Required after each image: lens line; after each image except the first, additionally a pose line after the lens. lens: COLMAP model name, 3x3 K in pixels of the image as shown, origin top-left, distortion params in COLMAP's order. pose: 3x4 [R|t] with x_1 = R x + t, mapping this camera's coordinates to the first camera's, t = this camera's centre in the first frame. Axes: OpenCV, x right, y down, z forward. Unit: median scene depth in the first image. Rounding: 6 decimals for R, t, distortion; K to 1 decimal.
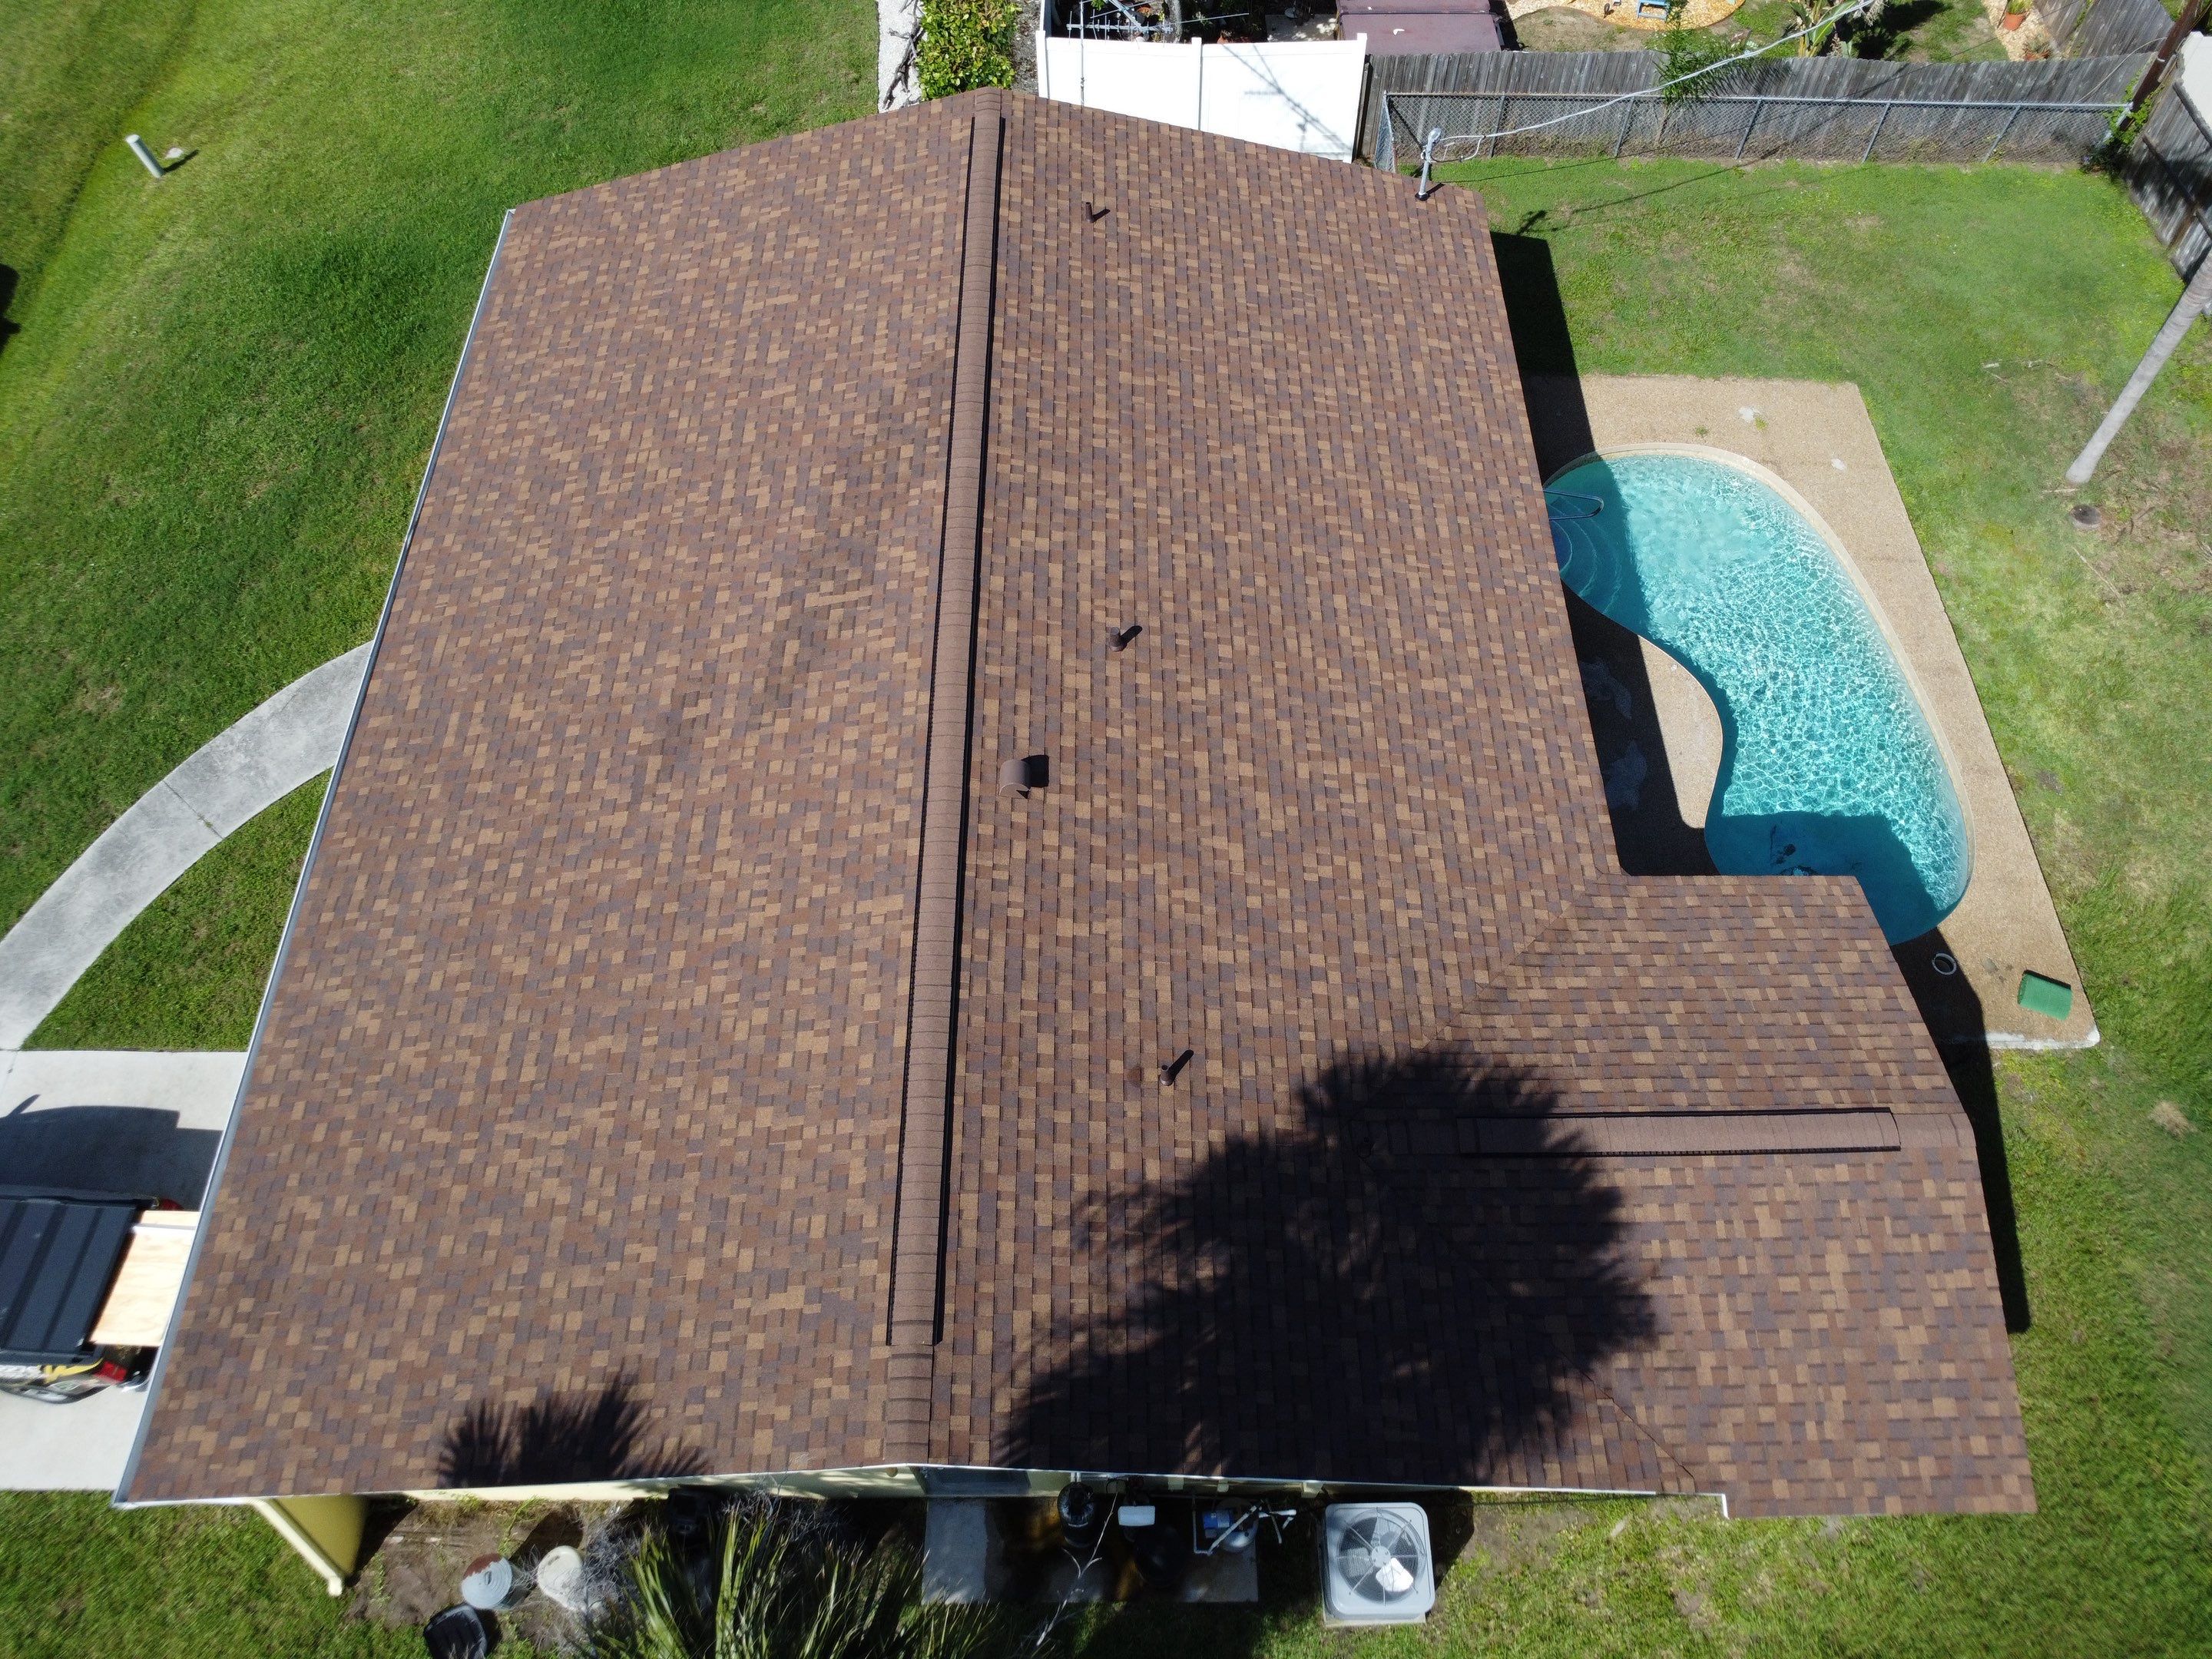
lens RADIAL K [[1602.2, 0, 1102.8], [0, 1602.2, 829.2], [0, 0, 1]] dist [-0.019887, -0.012273]
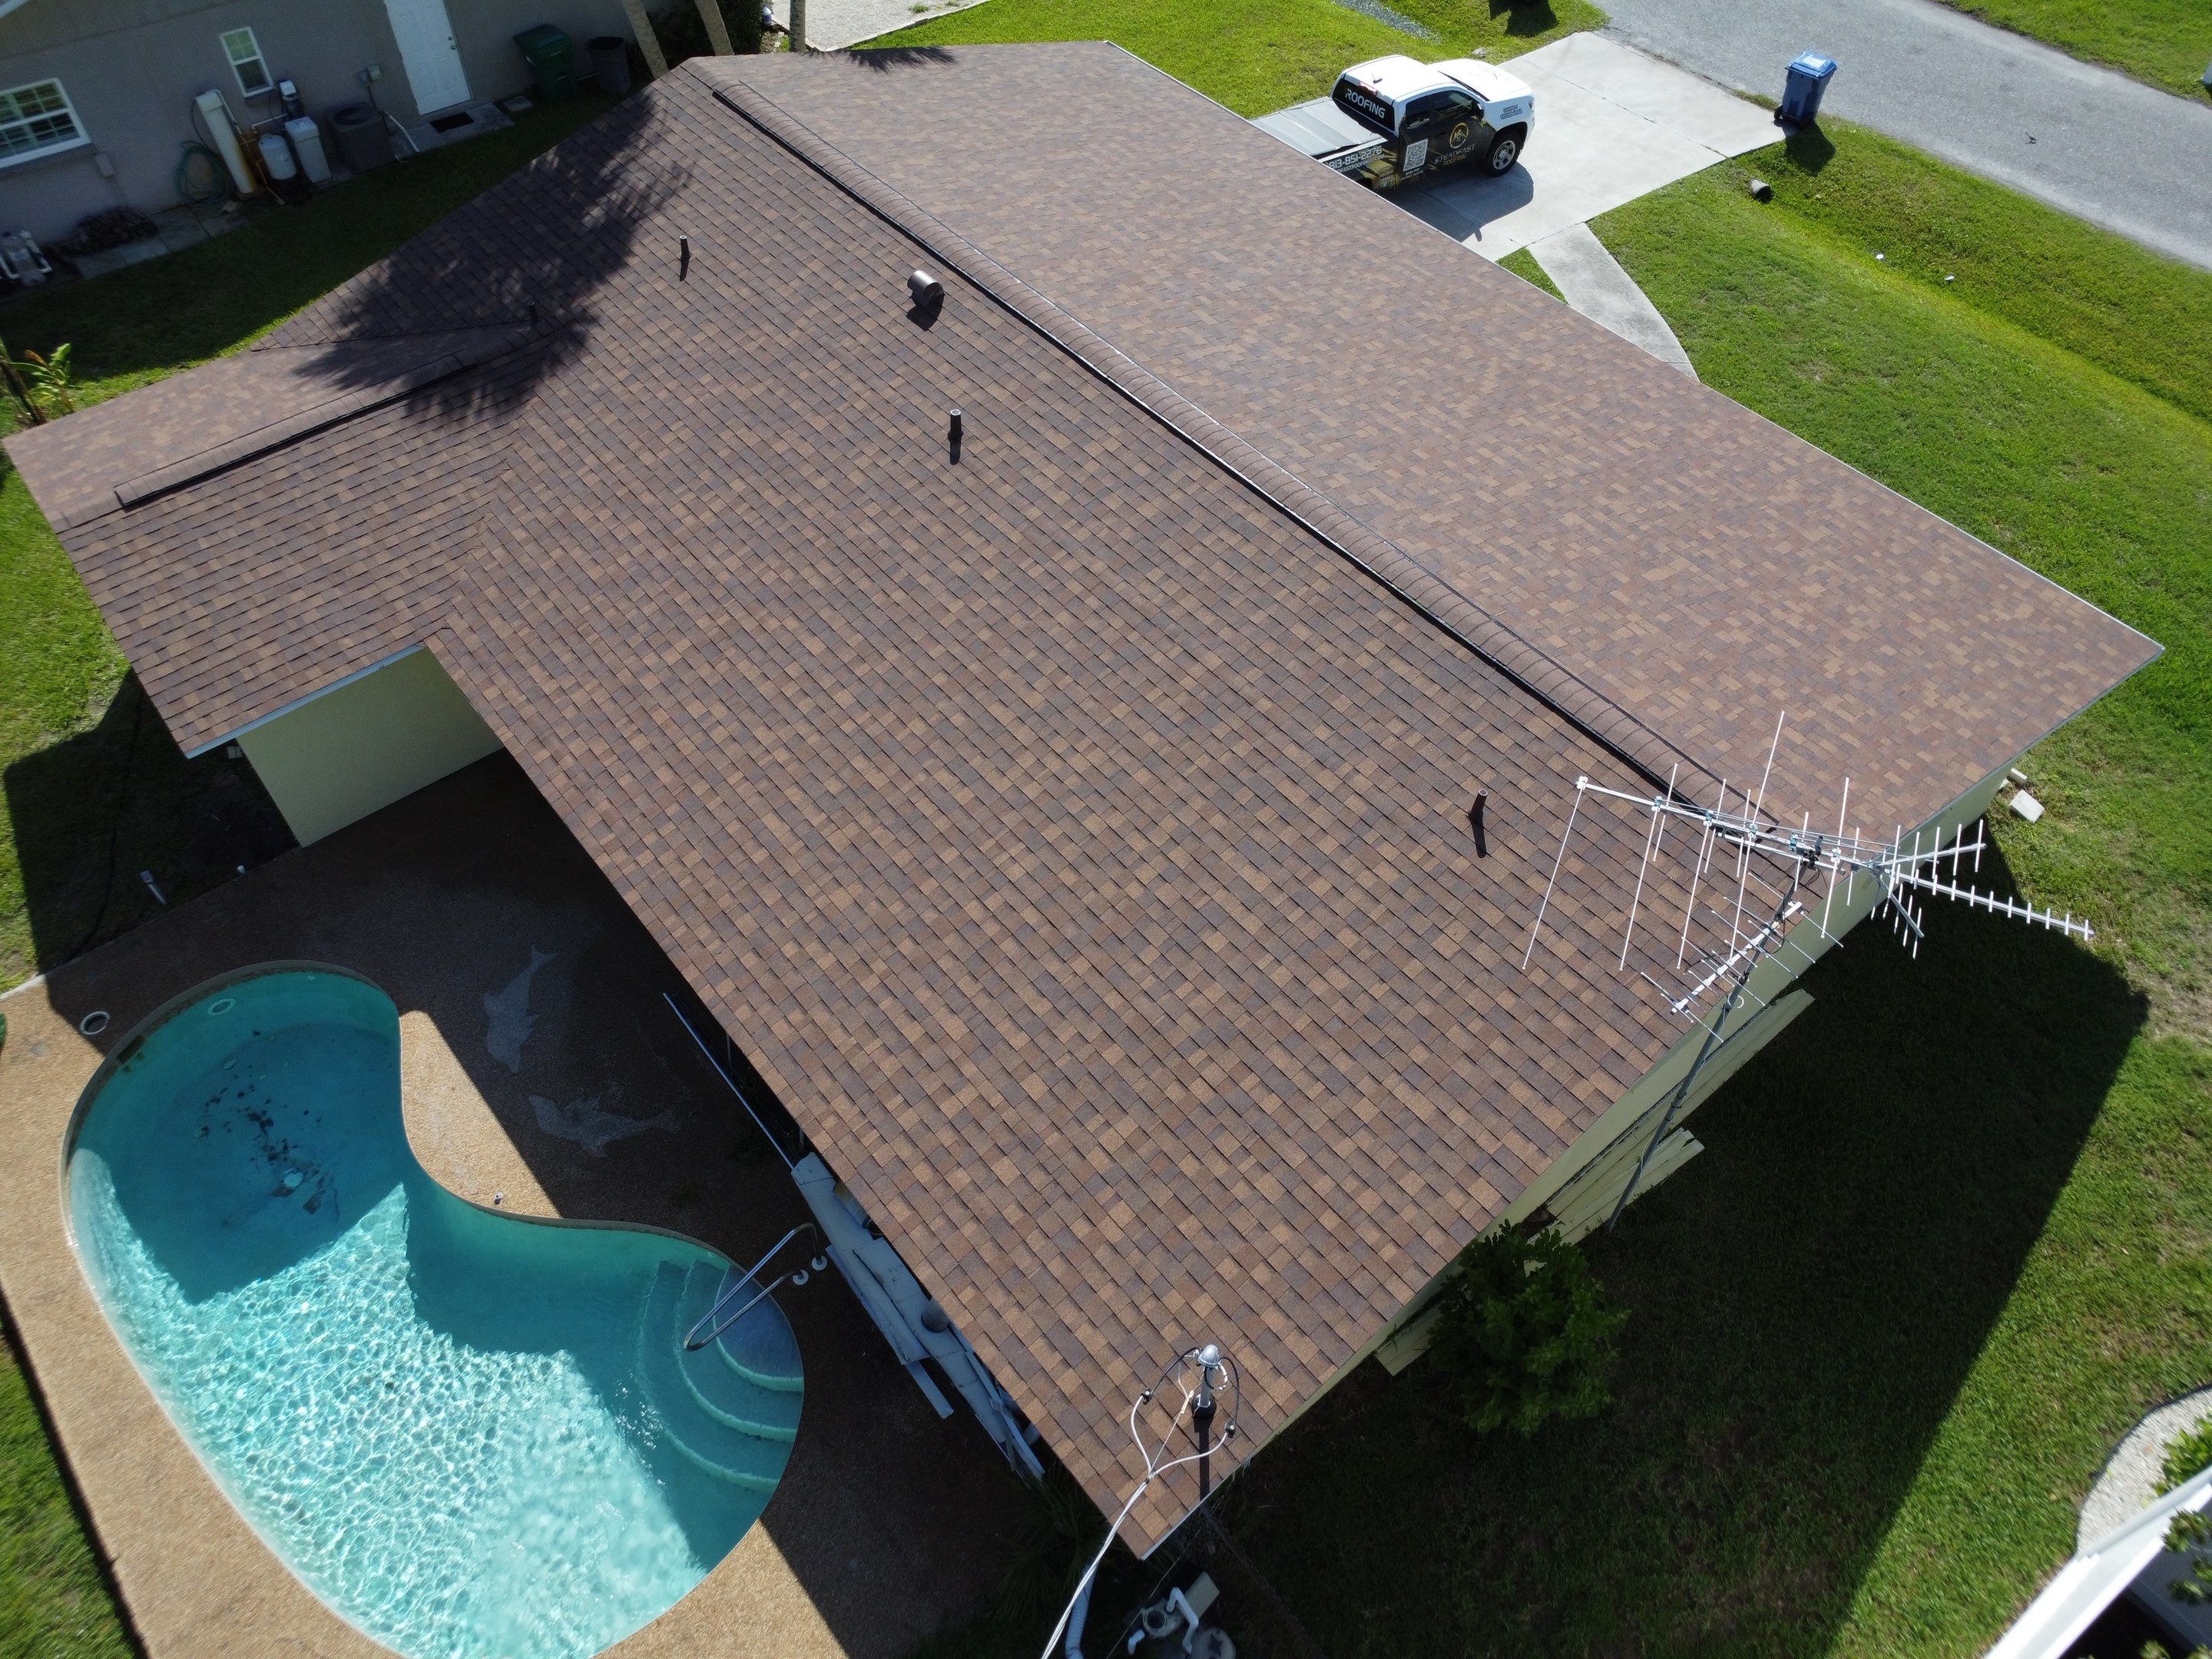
lens RADIAL K [[1602.2, 0, 1106.3], [0, 1602.2, 820.6], [0, 0, 1]] dist [-0.019887, -0.012273]
pose [[-0.775903, 0.489447, -0.398014, 0.436678], [-0.533283, -0.171825, 0.828303, -1.001746], [0.337022, 0.854937, 0.394334, 0.840309]]
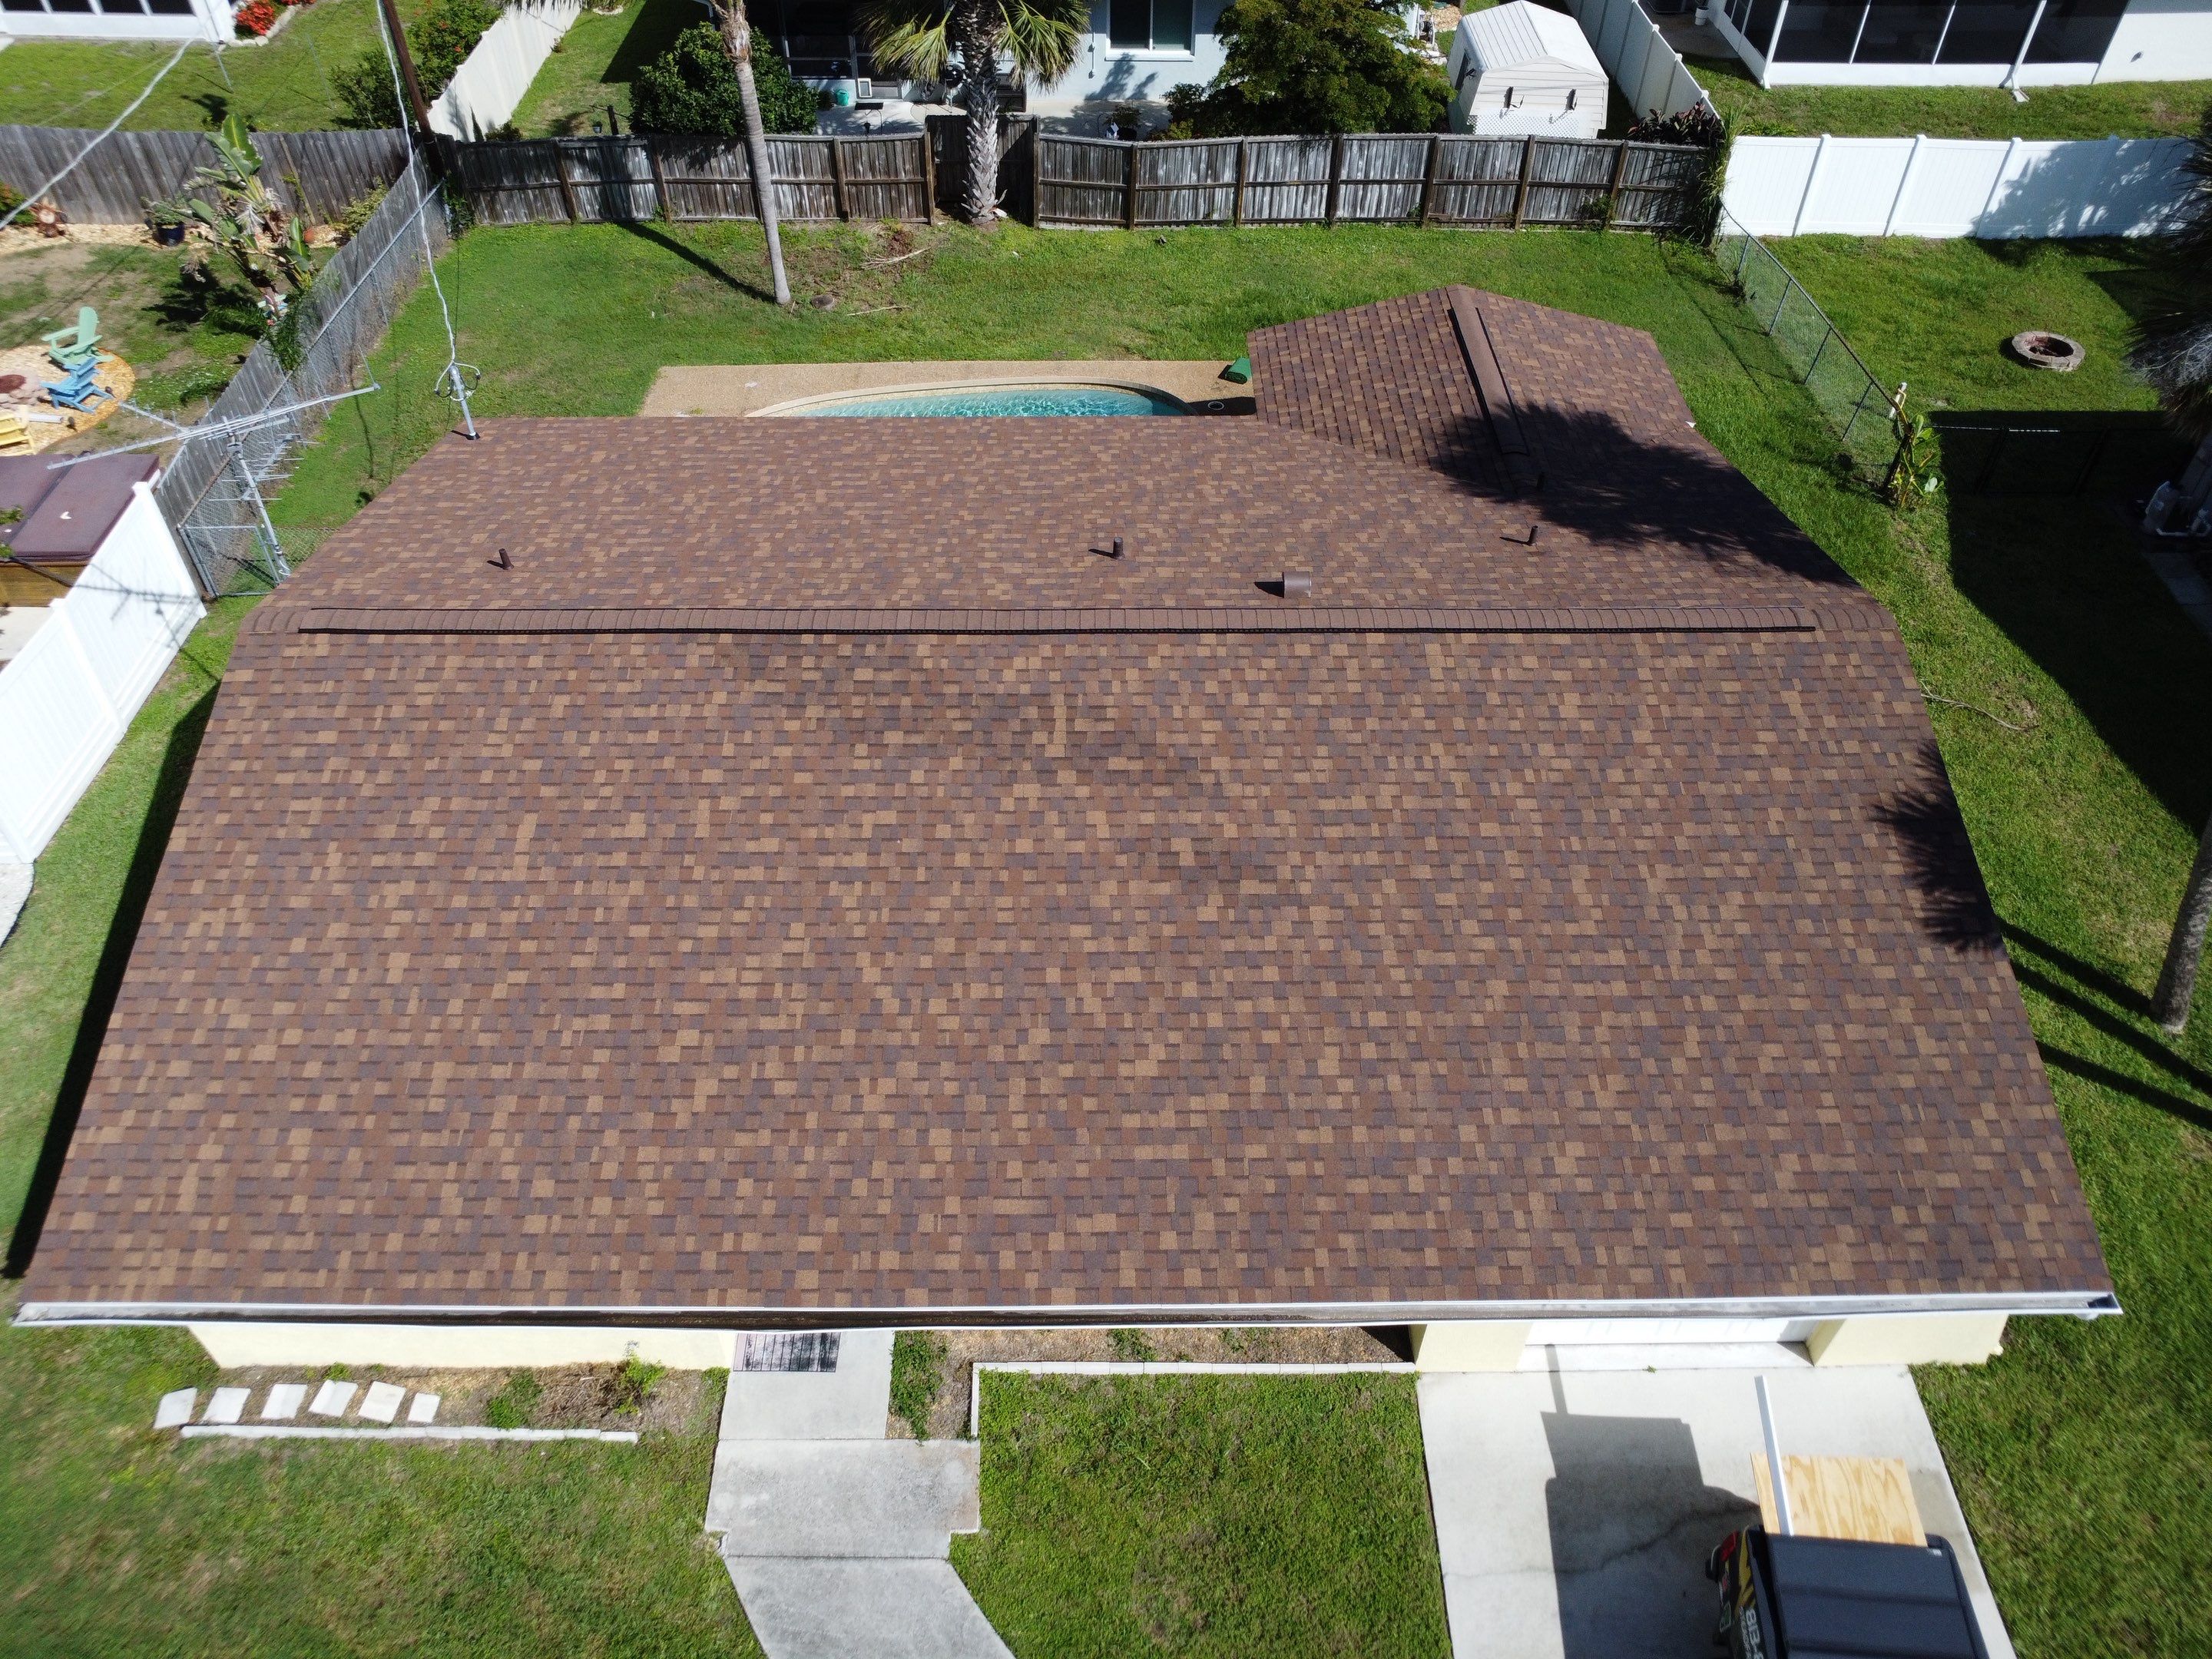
lens RADIAL K [[1602.2, 0, 1110.1], [0, 1602.2, 829.2], [0, 0, 1]] dist [-0.019887, -0.012273]
pose [[-0.009081, -0.700887, 0.713214, -0.888241], [0.844284, 0.376812, 0.381048, -0.459247], [-0.535819, 0.605616, 0.588326, 0.470528]]
